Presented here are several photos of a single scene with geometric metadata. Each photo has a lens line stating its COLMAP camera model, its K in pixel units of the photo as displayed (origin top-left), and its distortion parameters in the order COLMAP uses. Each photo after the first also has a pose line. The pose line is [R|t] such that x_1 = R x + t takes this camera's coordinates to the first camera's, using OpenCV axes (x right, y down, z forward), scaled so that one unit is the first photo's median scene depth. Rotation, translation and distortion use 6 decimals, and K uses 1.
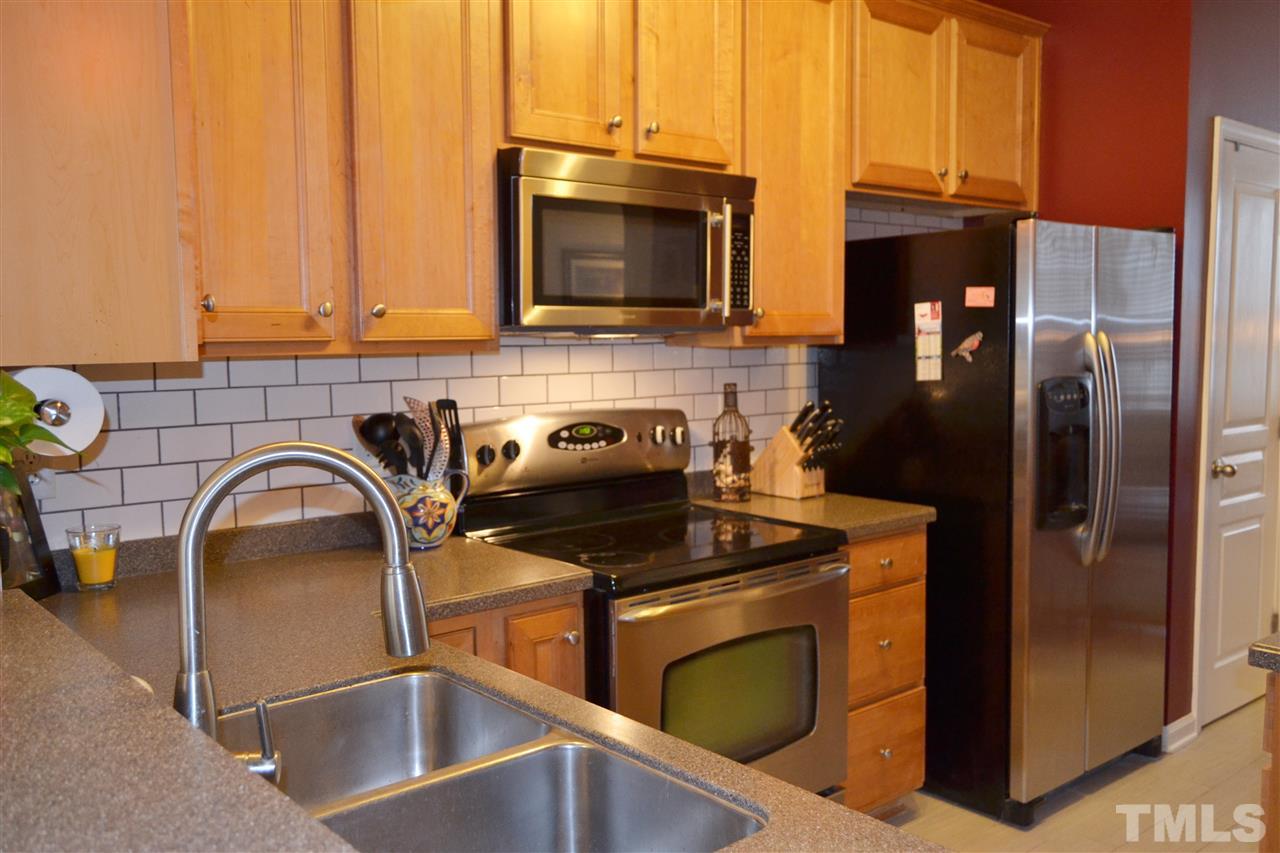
lens RADIAL K [[1119.2, 0, 650.3], [0, 1119.2, 433.6], [0, 0, 1]] dist [0.005021, -0.000397]
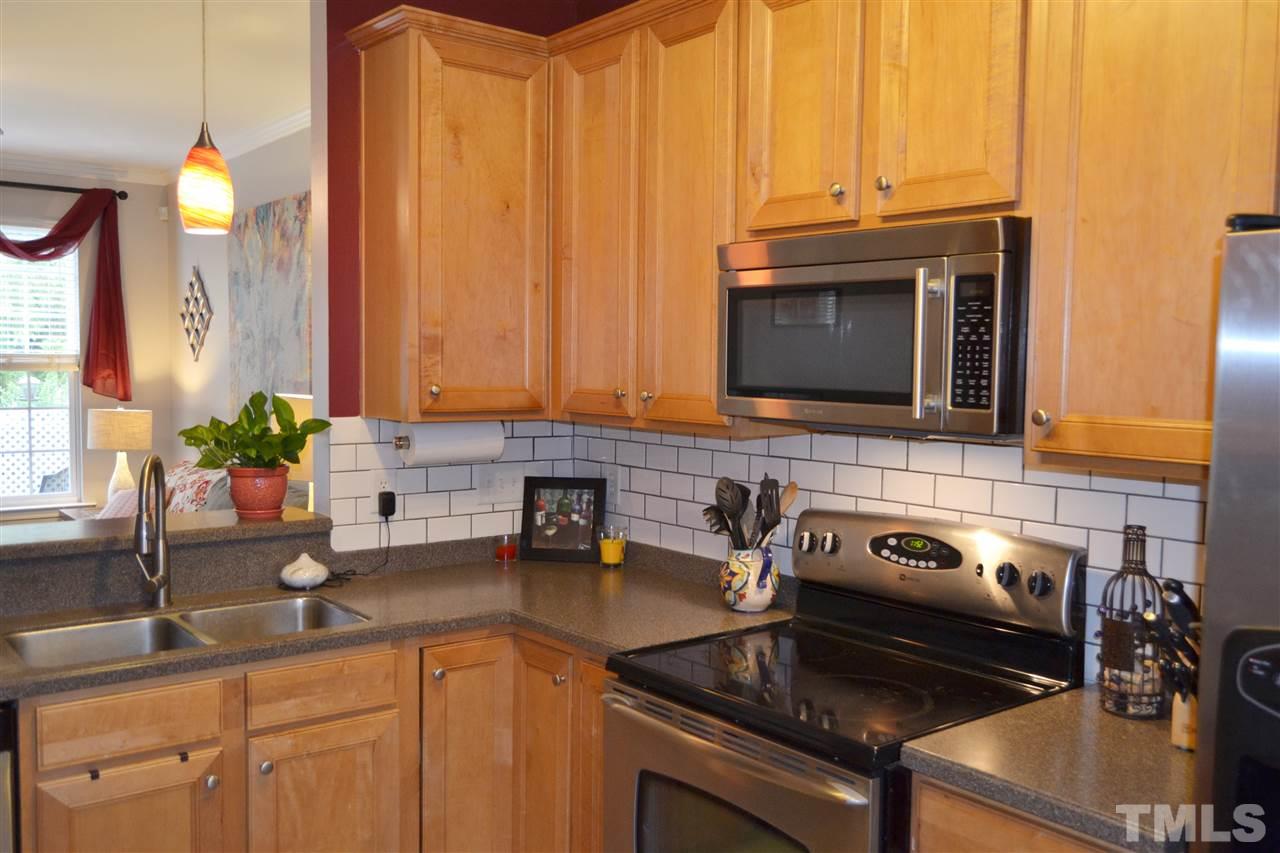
lens RADIAL K [[1119.2, 0, 650.3], [0, 1119.2, 433.6], [0, 0, 1]] dist [0.005021, -0.000397]
pose [[-0.037924, 0.073884, -0.996545, 0.788273], [-0.107029, 0.991226, 0.077563, -0.129722], [0.993532, 0.109601, -0.029683, 0.826212]]
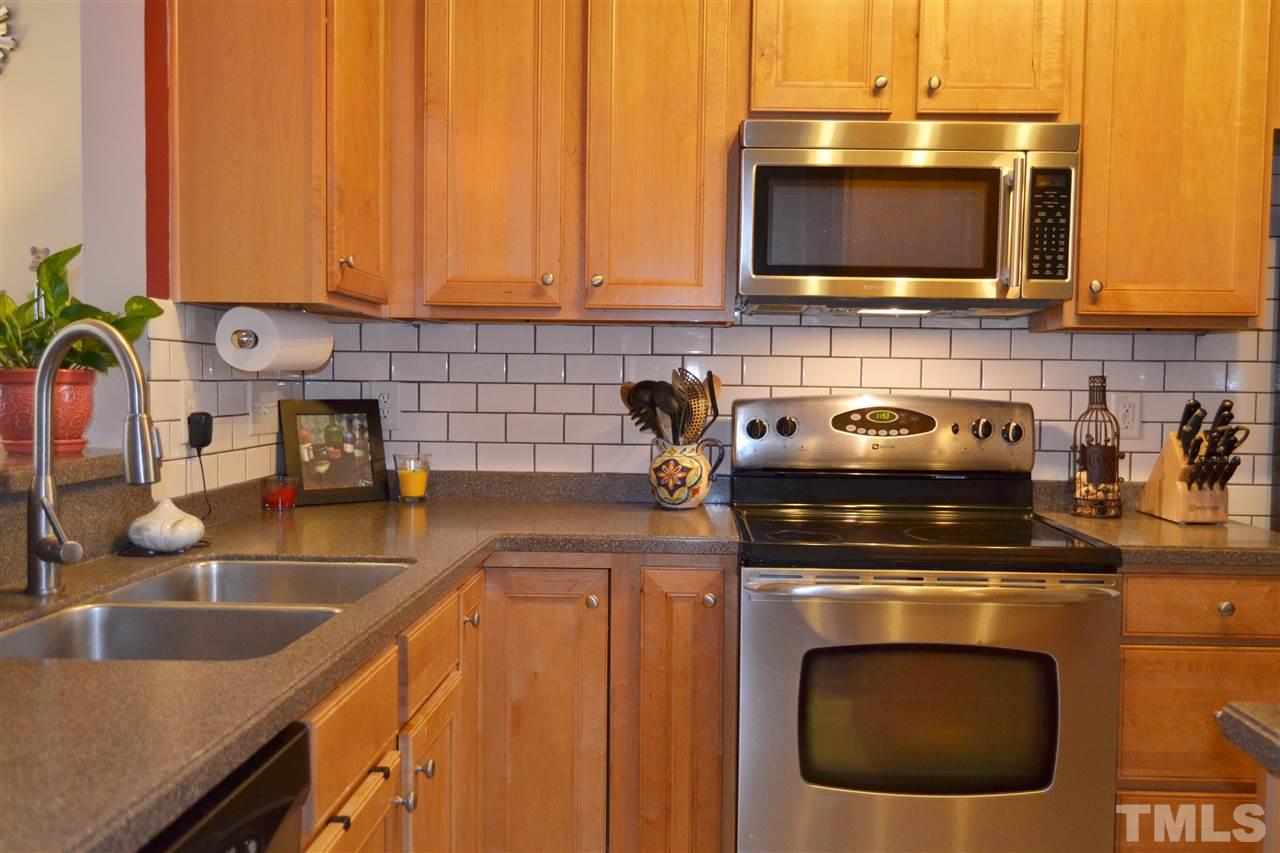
lens RADIAL K [[1119.2, 0, 650.3], [0, 1119.2, 433.6], [0, 0, 1]] dist [0.005021, -0.000397]
pose [[0.731983, 0.051544, -0.679370, 0.443920], [-0.083663, 0.996388, -0.014546, 0.042907], [0.676166, 0.067485, 0.733652, 0.178819]]
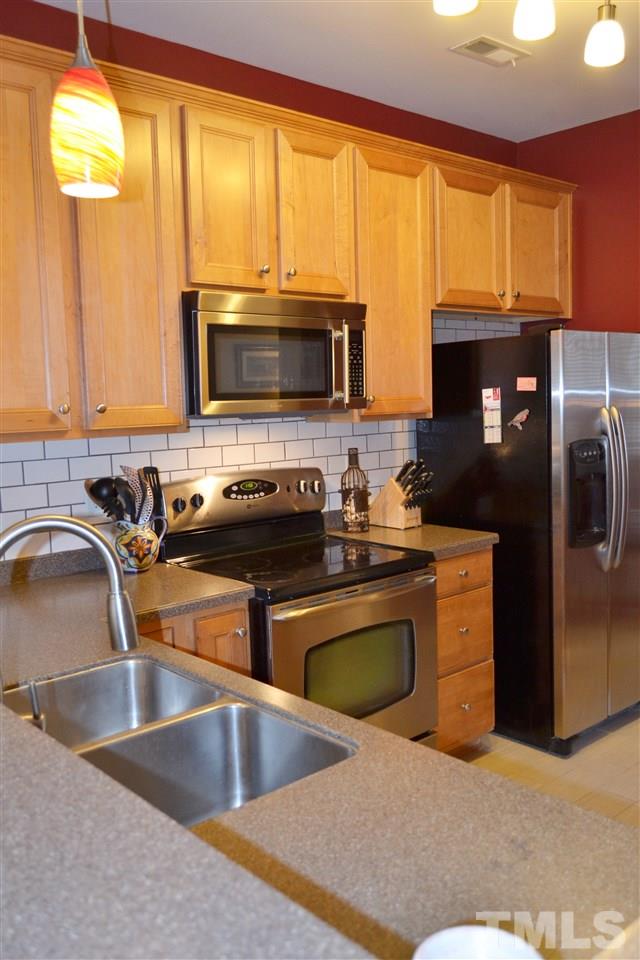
lens RADIAL K [[839.4, 0, 320.0], [0, 839.4, 480.0], [0, 0, 1]] dist [0.005021, -0.000397]
pose [[0.999651, -0.022152, 0.014425, 0.016012], [0.022042, 0.999727, 0.007697, -0.015692], [-0.014592, -0.007377, 0.999866, -0.063940]]
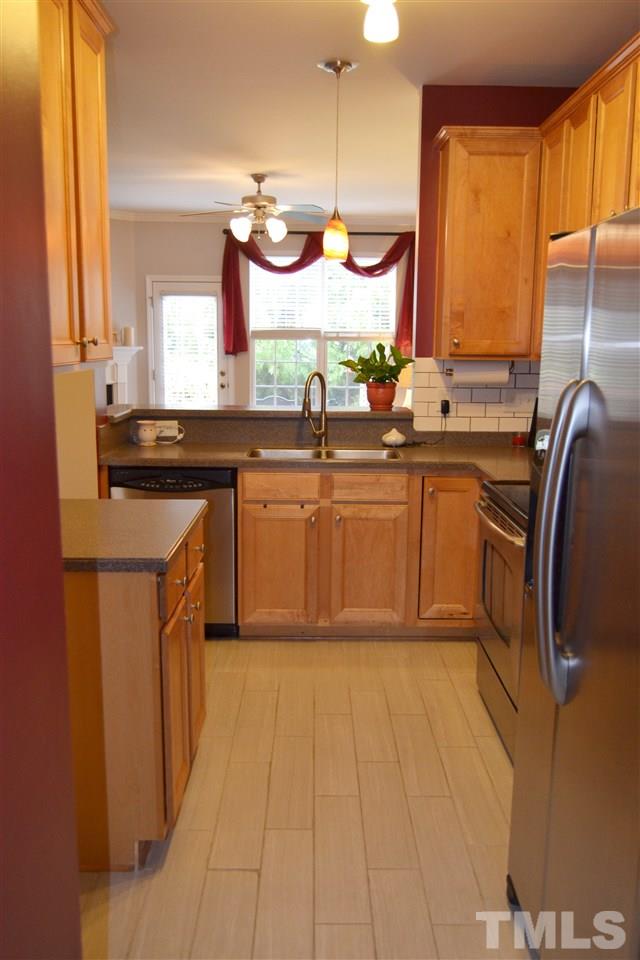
lens RADIAL K [[839.4, 0, 320.0], [0, 839.4, 480.0], [0, 0, 1]] dist [0.005021, -0.000397]
pose [[-0.648027, 0.130203, -0.750405, 0.993300], [-0.077392, 0.968921, 0.234951, -0.156418], [0.757675, 0.210330, -0.617810, 1.336251]]
